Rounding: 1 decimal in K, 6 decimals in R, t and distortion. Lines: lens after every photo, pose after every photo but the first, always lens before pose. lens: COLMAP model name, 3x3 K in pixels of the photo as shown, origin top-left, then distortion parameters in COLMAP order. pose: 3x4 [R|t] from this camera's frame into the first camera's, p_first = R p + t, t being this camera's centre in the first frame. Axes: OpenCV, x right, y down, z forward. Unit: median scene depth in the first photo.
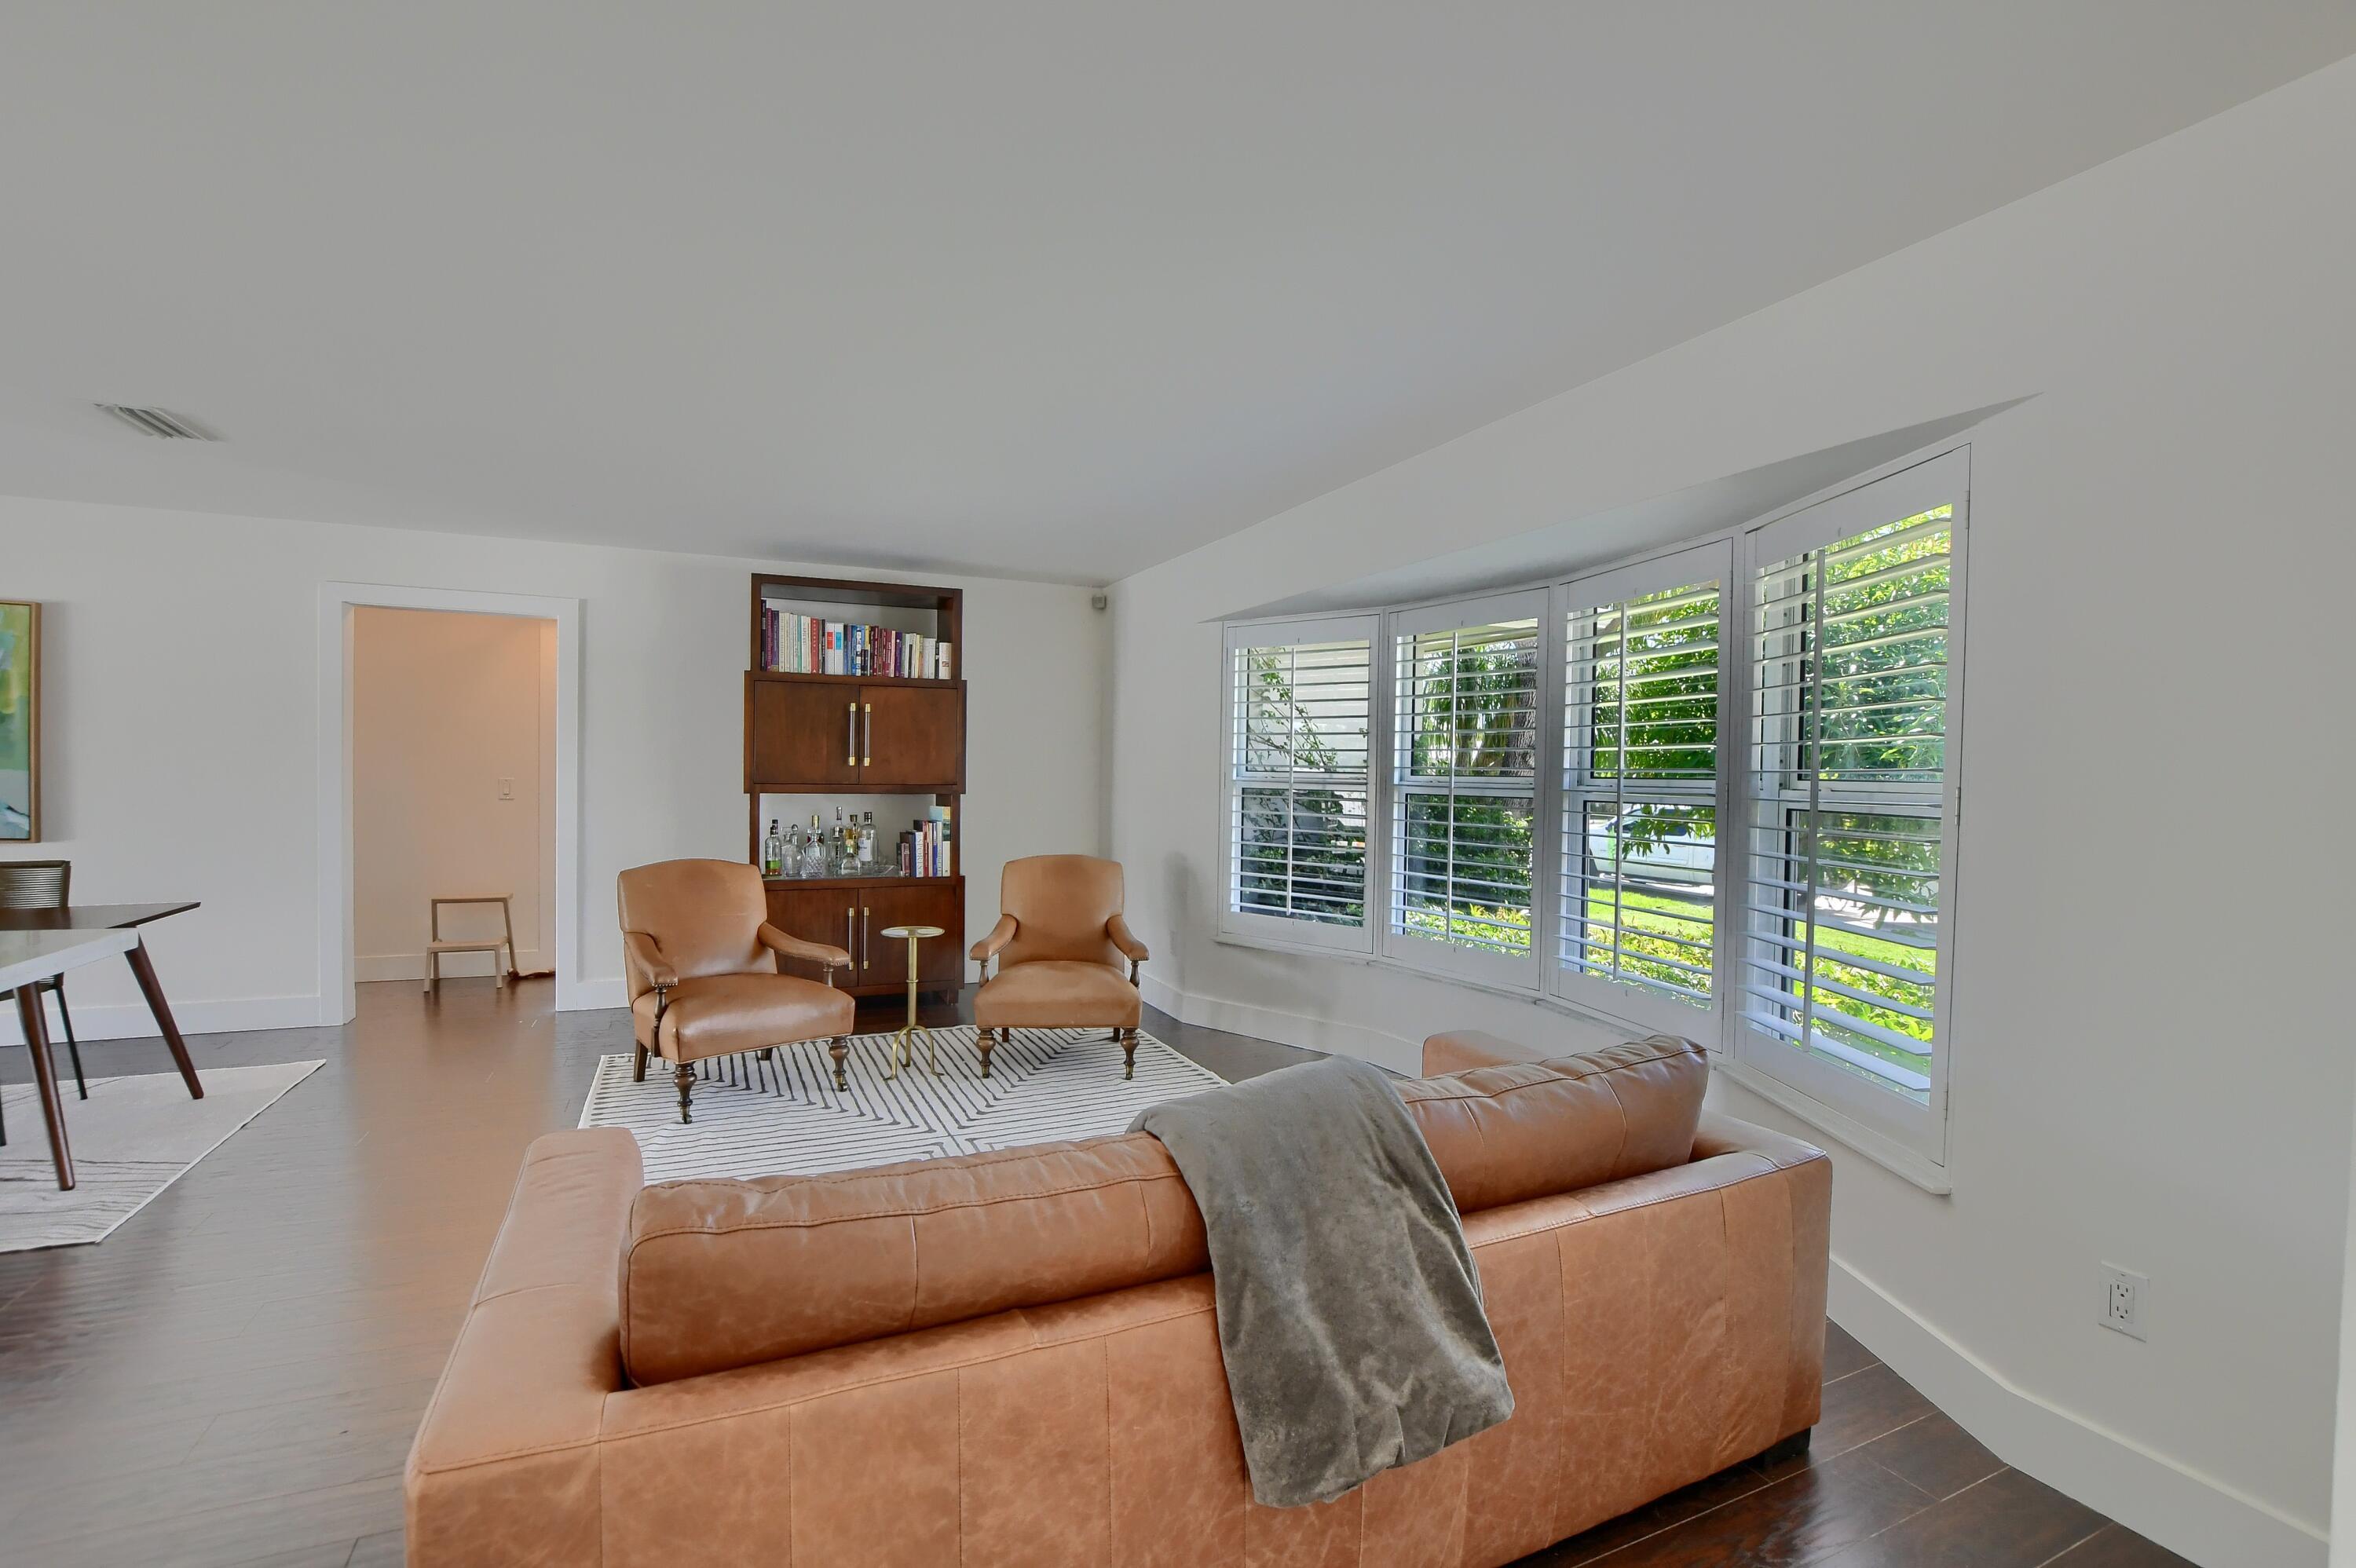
lens RADIAL K [[1037.4, 0, 1171.7], [0, 1037.4, 790.2], [0, 0, 1]] dist [-0.034209, 0.005827]
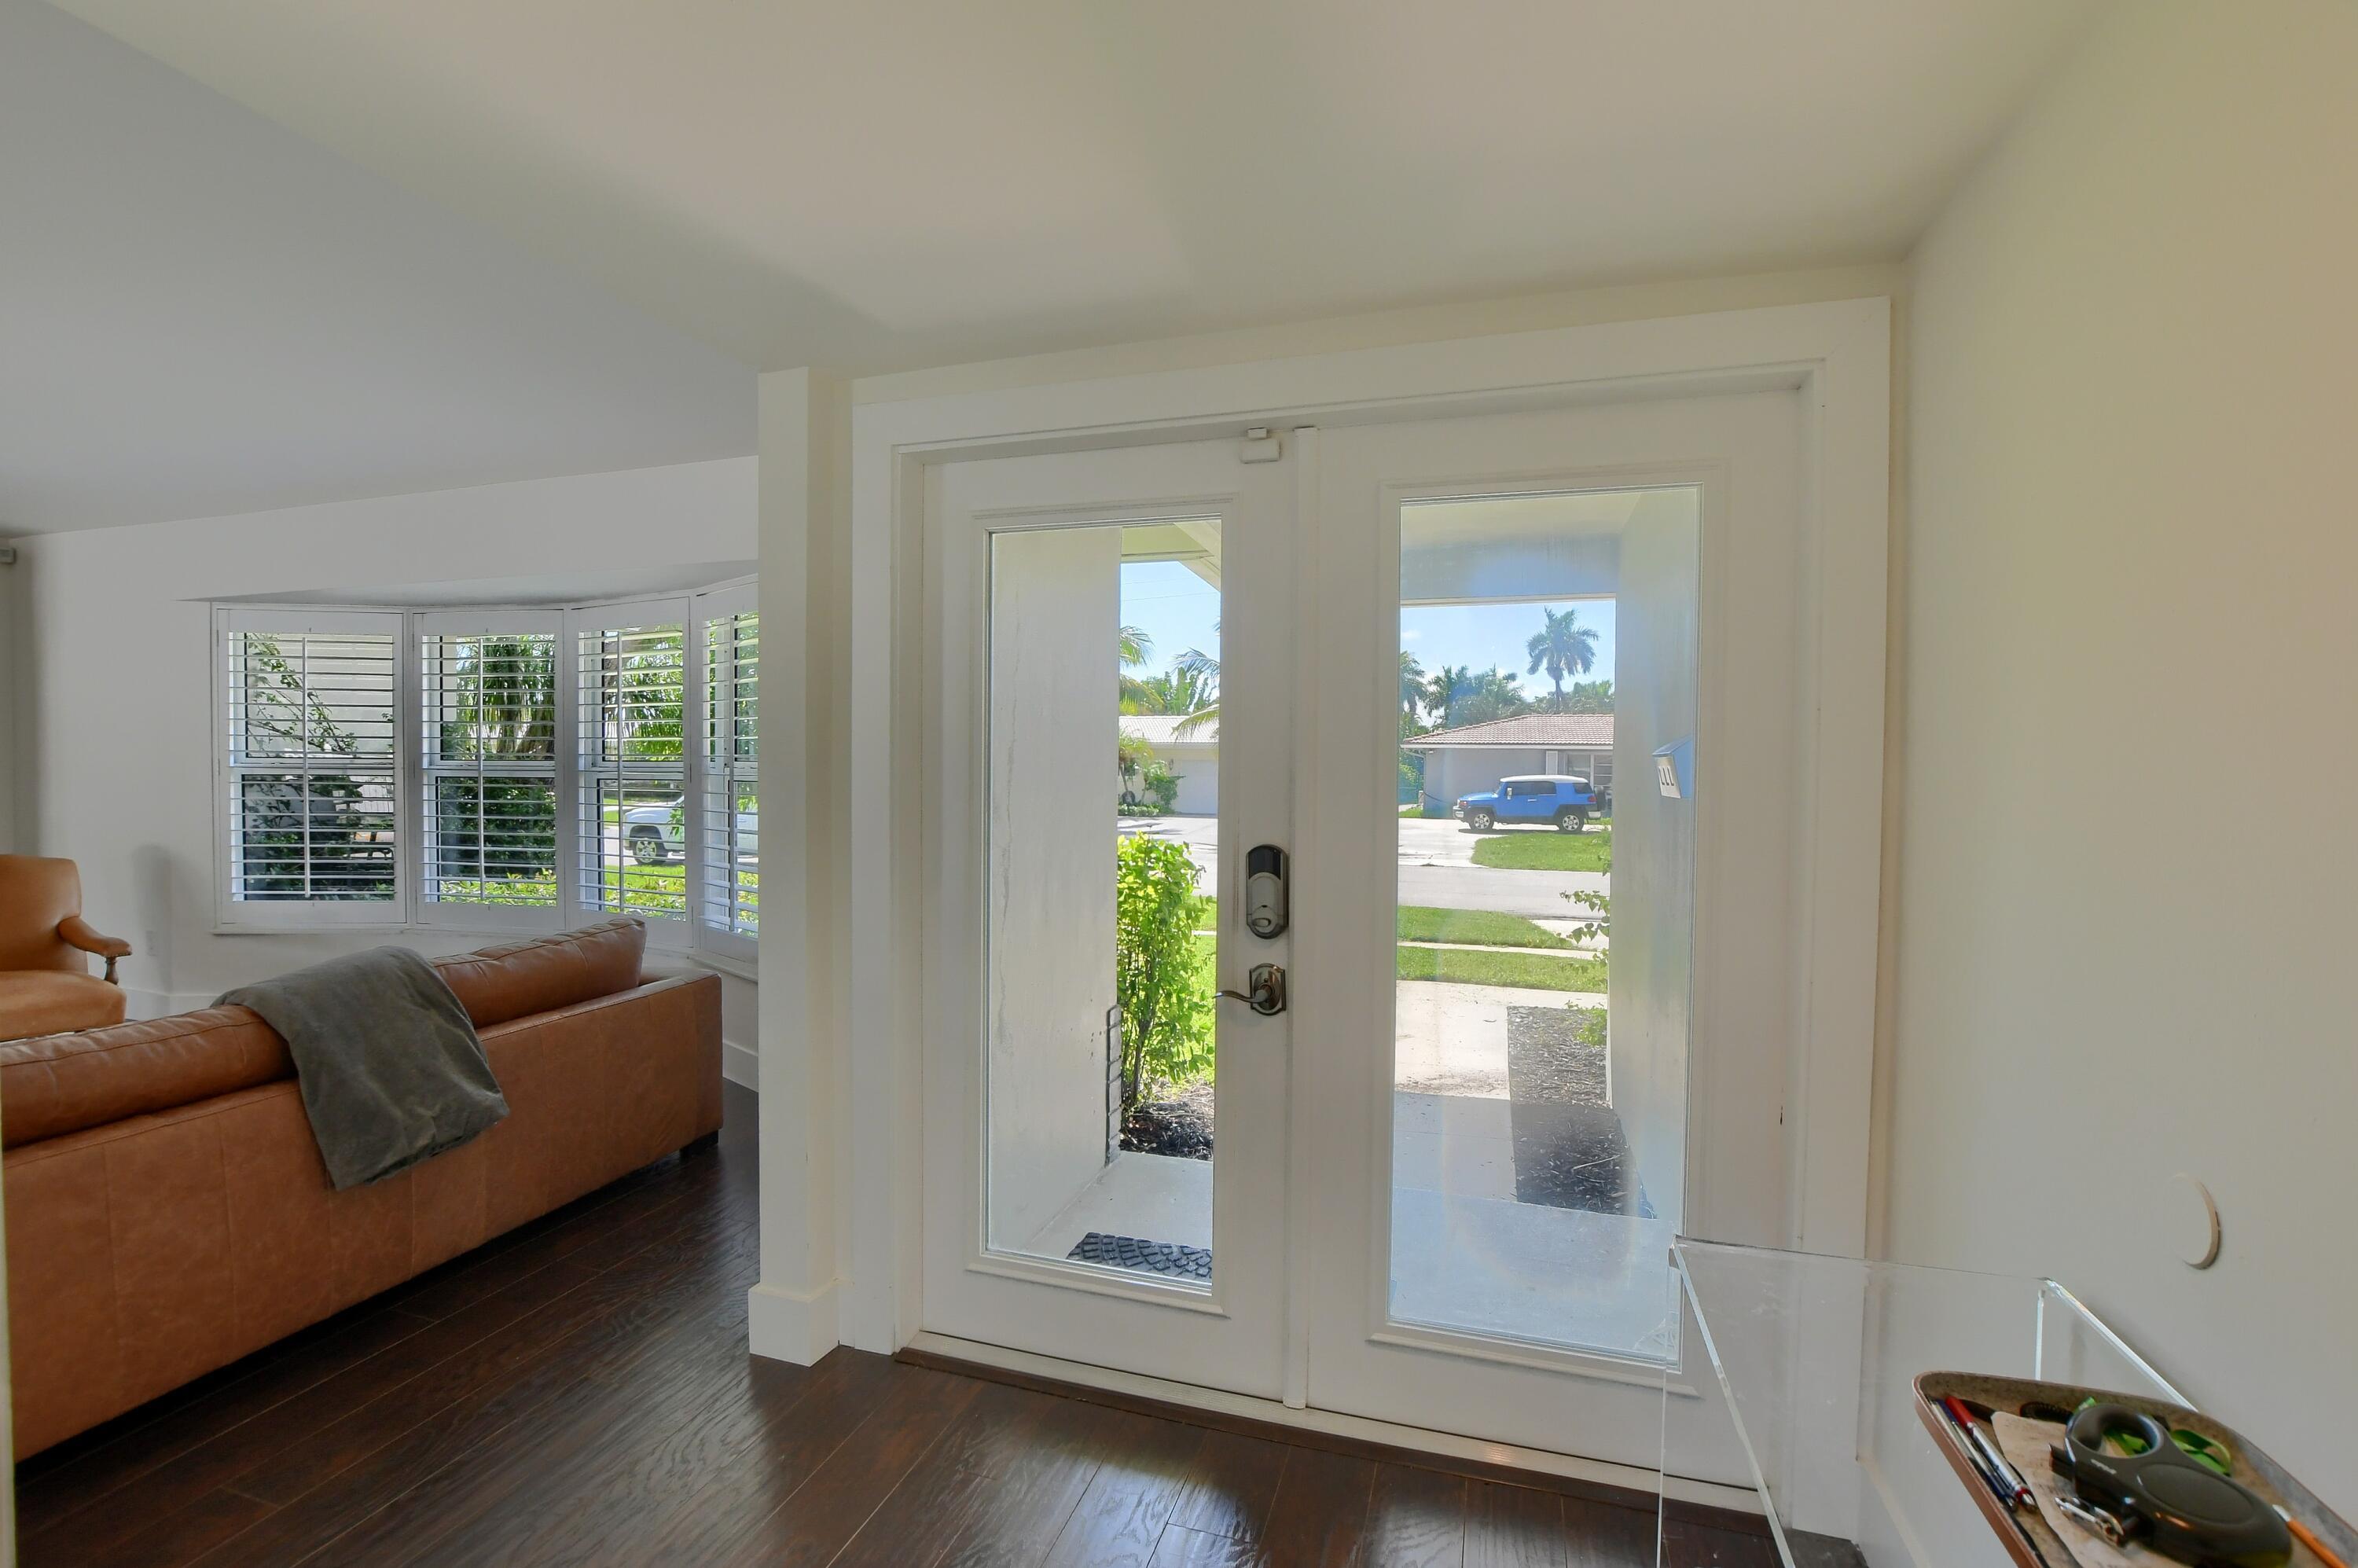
lens RADIAL K [[1038.3, 0, 1172.7], [0, 1038.3, 790.2], [0, 0, 1]] dist [-0.034209, 0.005827]
pose [[0.668000, -0.030062, 0.743554, -0.077160], [0.016124, 0.999534, 0.025925, 0.002670], [-0.743987, -0.005329, 0.668173, -0.402017]]
